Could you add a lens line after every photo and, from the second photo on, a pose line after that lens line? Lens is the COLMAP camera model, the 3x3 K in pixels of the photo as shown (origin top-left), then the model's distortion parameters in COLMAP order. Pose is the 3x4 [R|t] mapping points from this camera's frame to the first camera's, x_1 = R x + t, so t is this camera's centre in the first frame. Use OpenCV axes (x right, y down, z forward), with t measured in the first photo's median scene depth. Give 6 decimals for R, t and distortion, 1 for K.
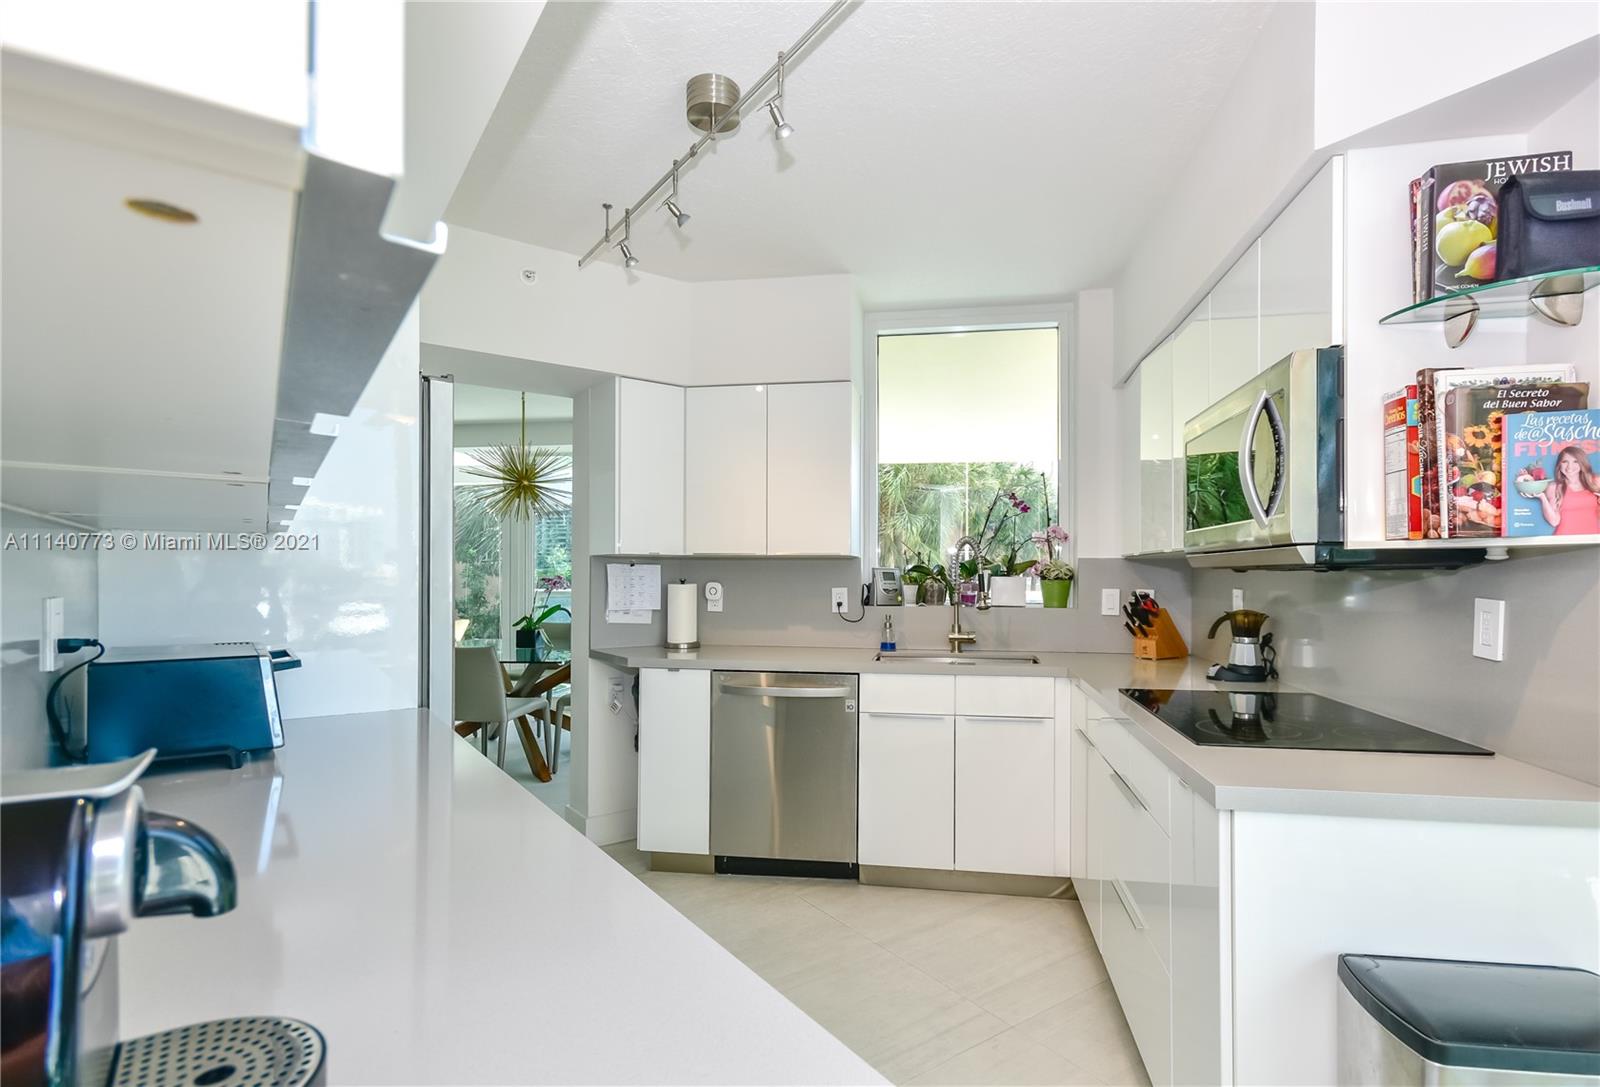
lens RADIAL K [[764.6, 0, 790.3], [0, 764.6, 568.2], [0, 0, 1]] dist [-0.000776, 0.013168]
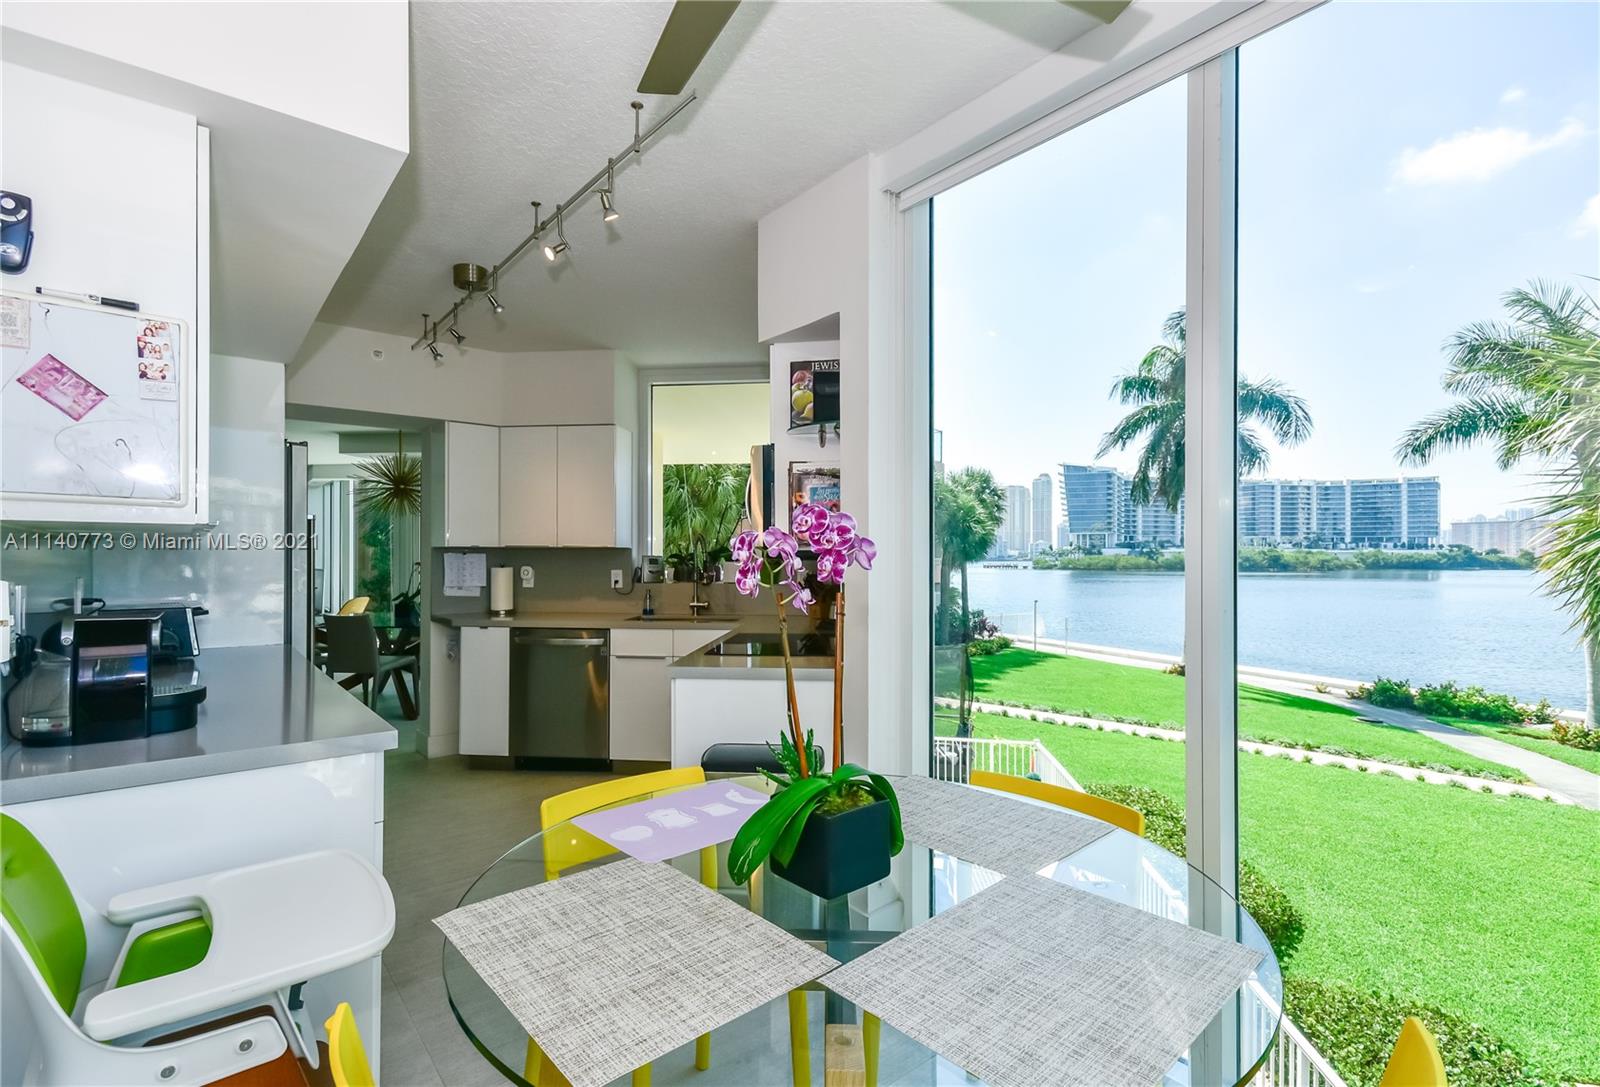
lens RADIAL K [[764.6, 0, 790.3], [0, 764.6, 568.2], [0, 0, 1]] dist [-0.000776, 0.013168]
pose [[0.997904, -0.000942, 0.064703, 0.292455], [-0.000736, 0.999664, 0.025903, -0.014423], [-0.064706, -0.025897, 0.997568, -0.414224]]
